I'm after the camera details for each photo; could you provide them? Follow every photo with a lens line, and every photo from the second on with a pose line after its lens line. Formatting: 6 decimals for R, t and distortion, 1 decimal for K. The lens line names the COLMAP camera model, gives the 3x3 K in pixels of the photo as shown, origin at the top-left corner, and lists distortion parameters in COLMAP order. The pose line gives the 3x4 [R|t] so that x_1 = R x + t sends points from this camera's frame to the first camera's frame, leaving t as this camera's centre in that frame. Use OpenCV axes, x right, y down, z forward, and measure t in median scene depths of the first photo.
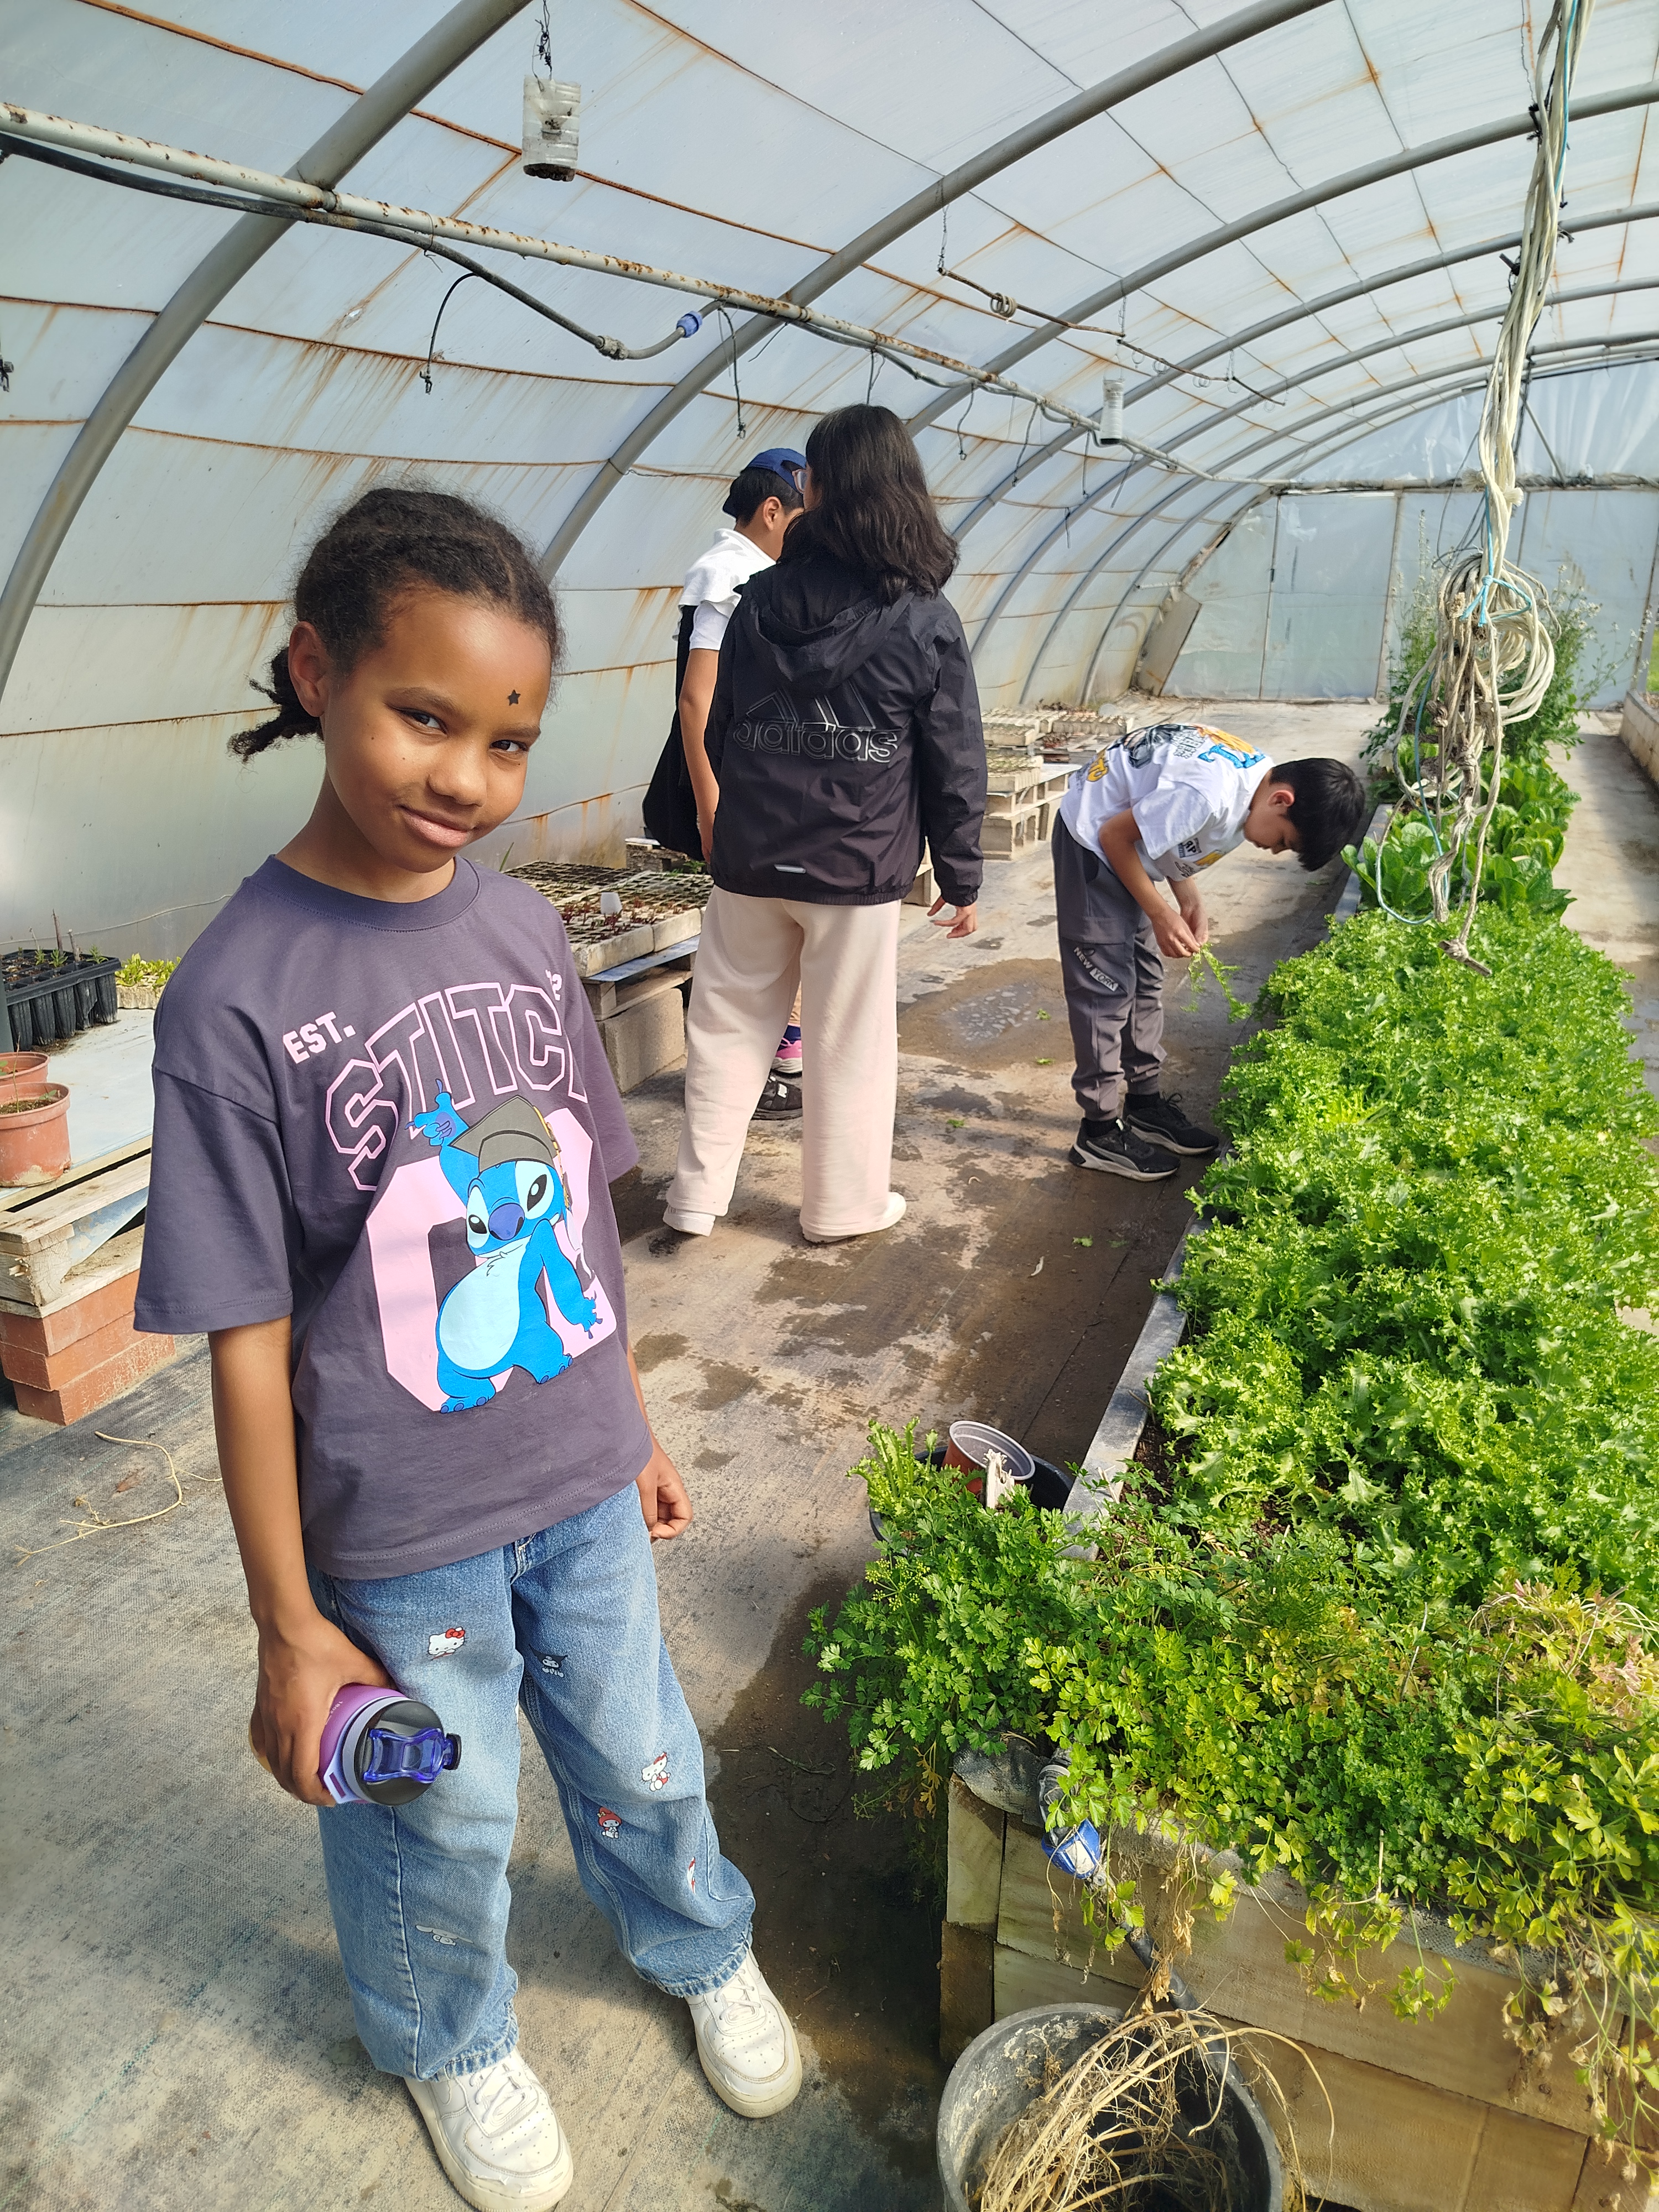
lens RADIAL K [[1537.9, 0, 832.3], [0, 1537.9, 1100.6], [0, 0, 1]] dist [0.033686, -0.034057]
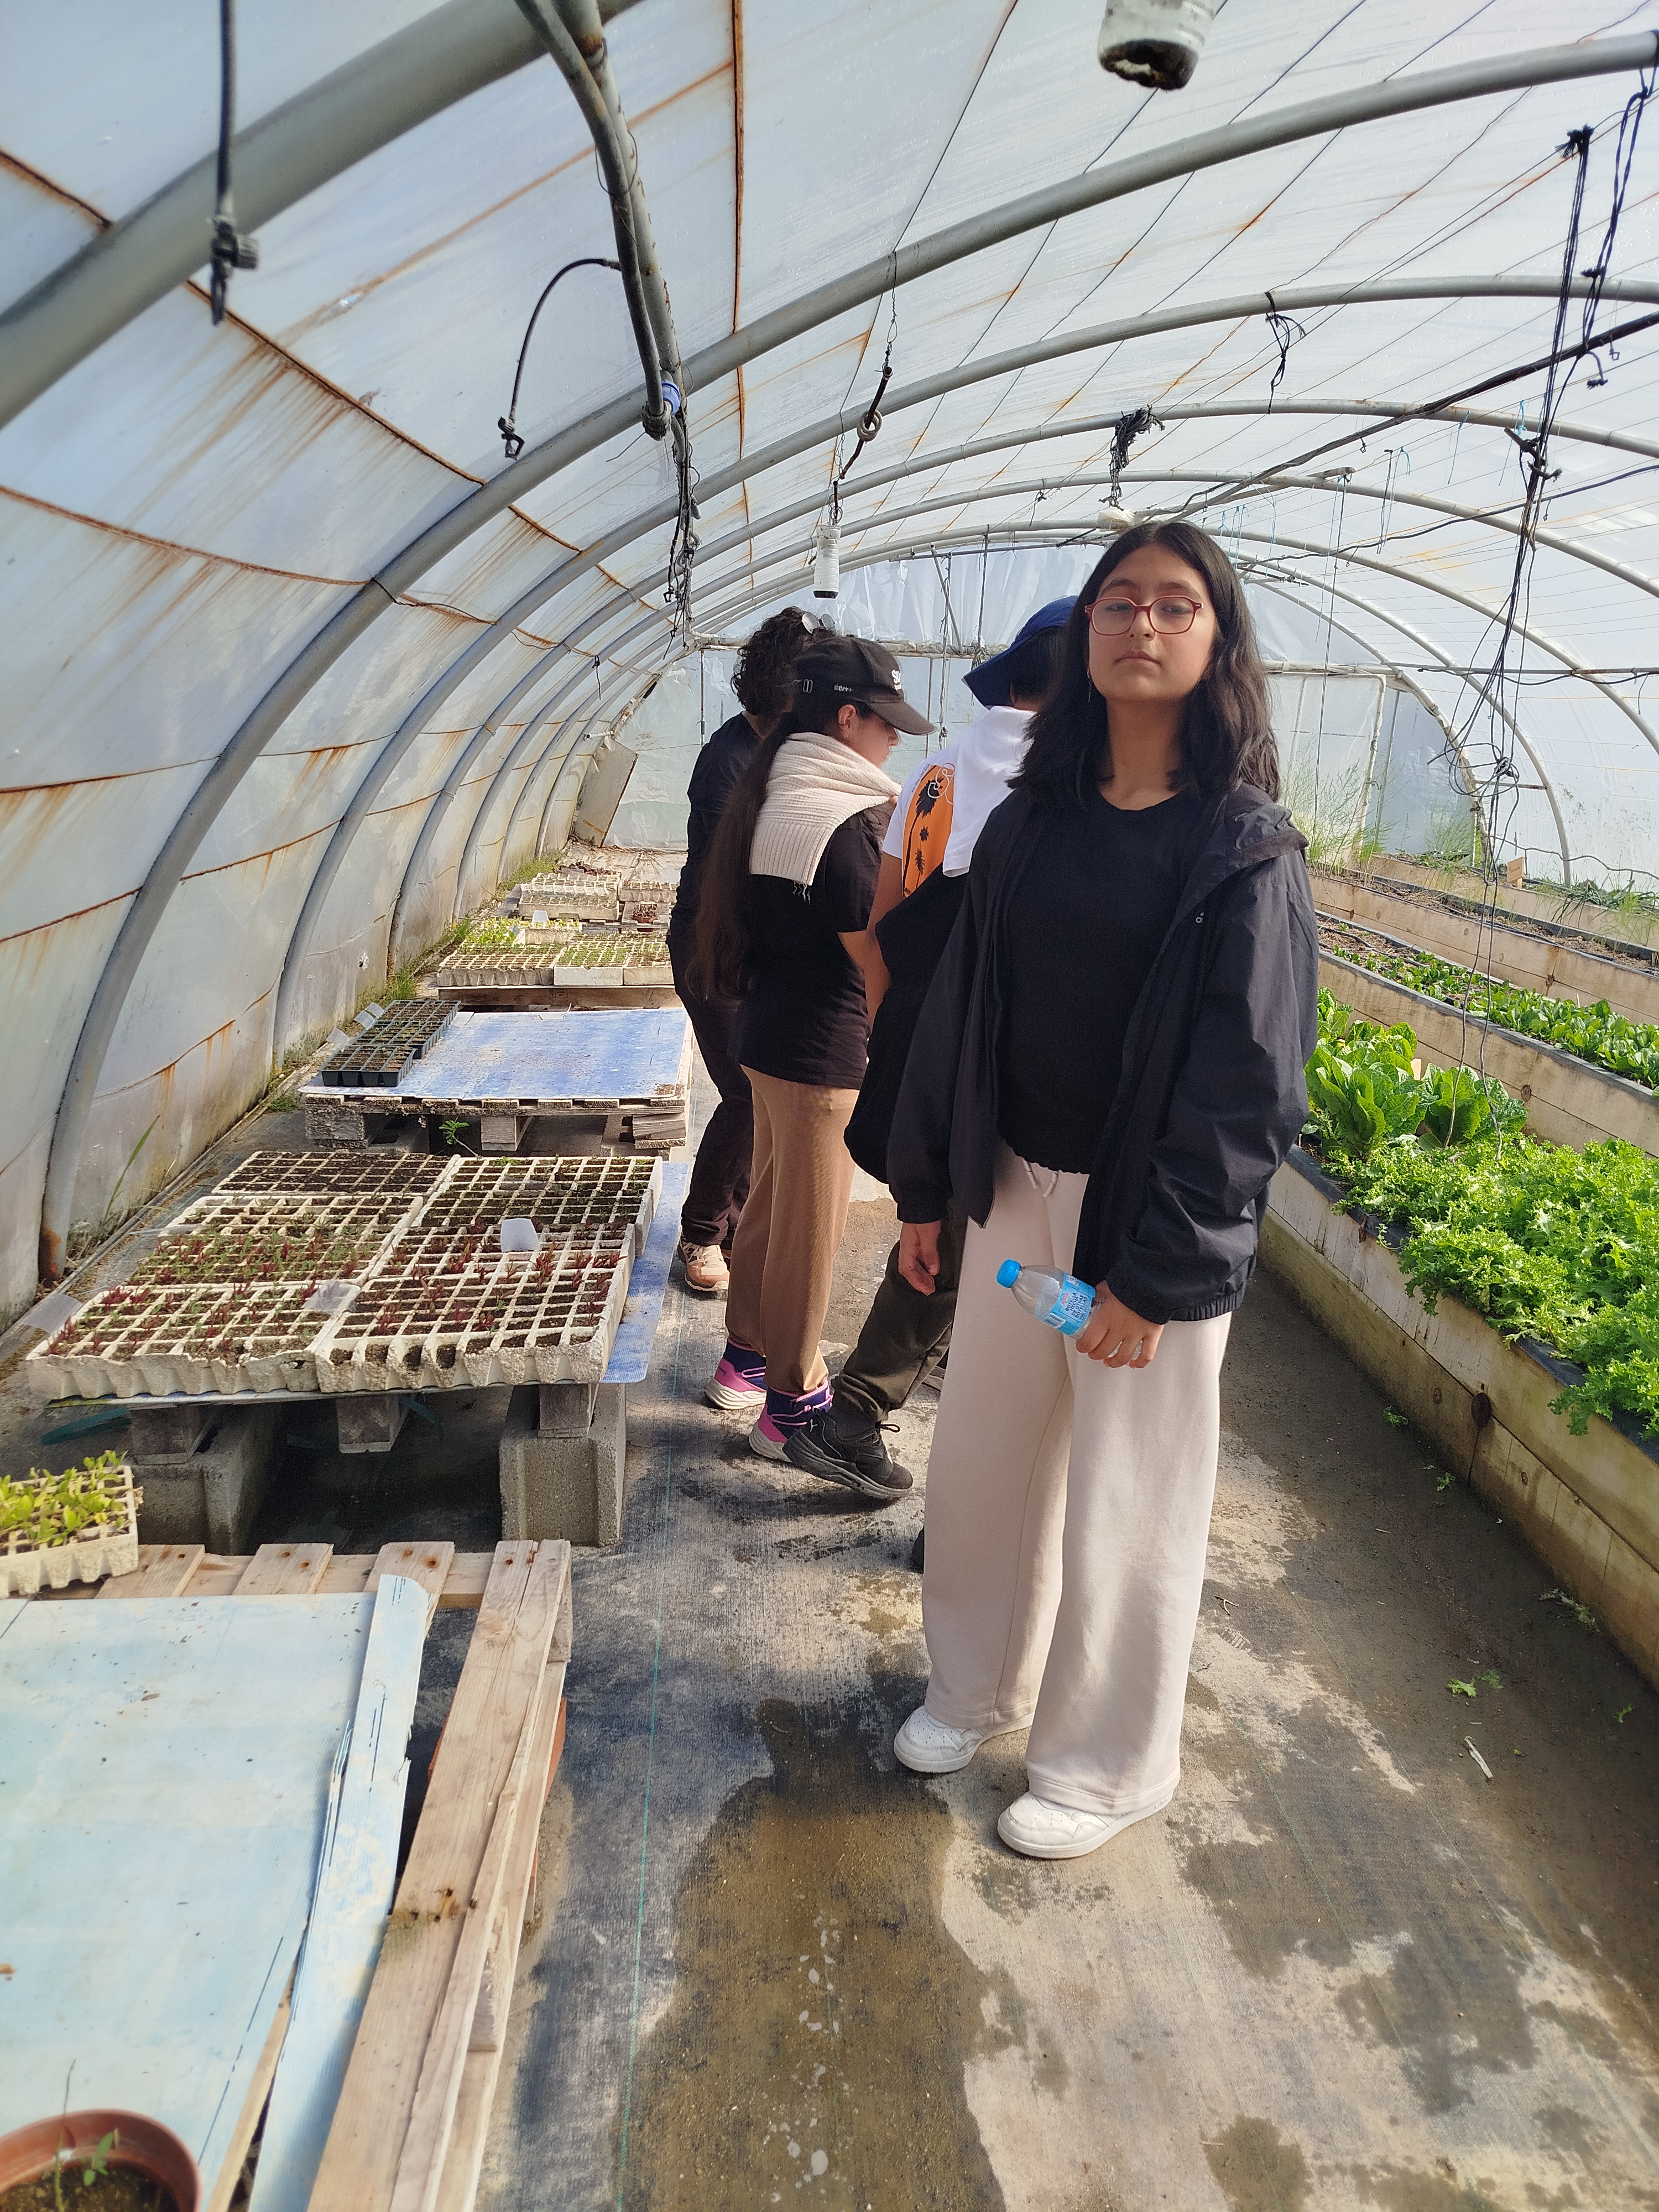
lens RADIAL K [[1537.9, 0, 827.9], [0, 1537.9, 1106.8], [0, 0, 1]] dist [0.033686, -0.034057]
pose [[0.904129, -0.080484, 0.419610, -0.216173], [0.113338, 0.992092, -0.053918, -0.096505], [-0.411952, 0.096306, 0.906102, 0.251147]]
